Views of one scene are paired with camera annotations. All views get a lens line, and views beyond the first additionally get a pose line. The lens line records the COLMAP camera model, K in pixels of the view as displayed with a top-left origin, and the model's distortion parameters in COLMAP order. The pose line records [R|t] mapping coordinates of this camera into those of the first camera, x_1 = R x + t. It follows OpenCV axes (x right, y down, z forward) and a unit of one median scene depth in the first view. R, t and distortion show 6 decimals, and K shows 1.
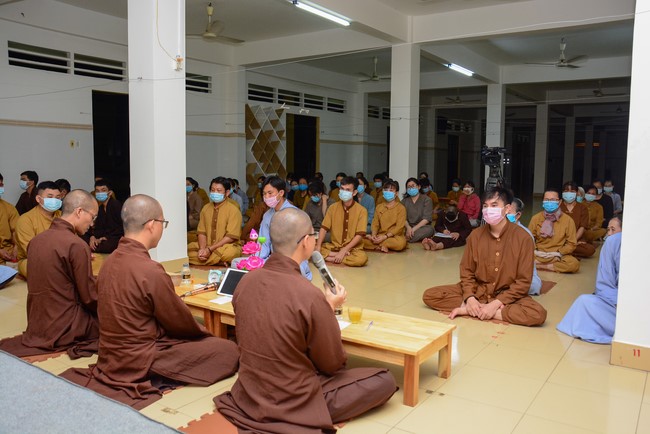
lens RADIAL K [[531.0, 0, 325.0], [0, 531.0, 217.0], [0, 0, 1]] dist [-0.113085, 0.104041]
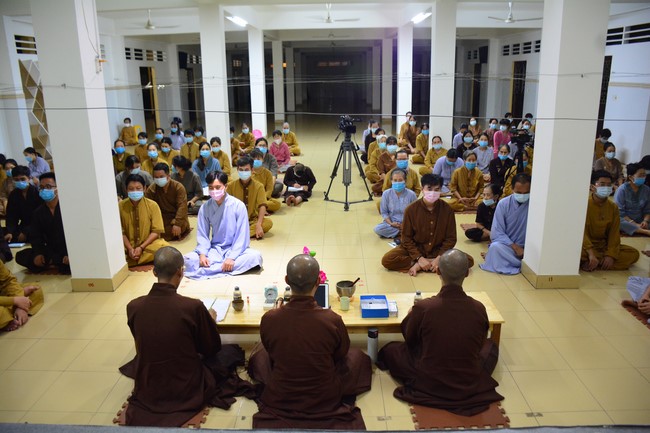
lens RADIAL K [[487.1, 0, 325.0], [0, 487.1, 216.5], [0, 0, 1]] dist [-0.095129, 0.000227]
pose [[0.839849, -0.173370, 0.514389, -0.174275], [0.082190, 0.977313, 0.195202, -0.067300], [-0.536561, -0.121662, 0.835045, 0.025883]]
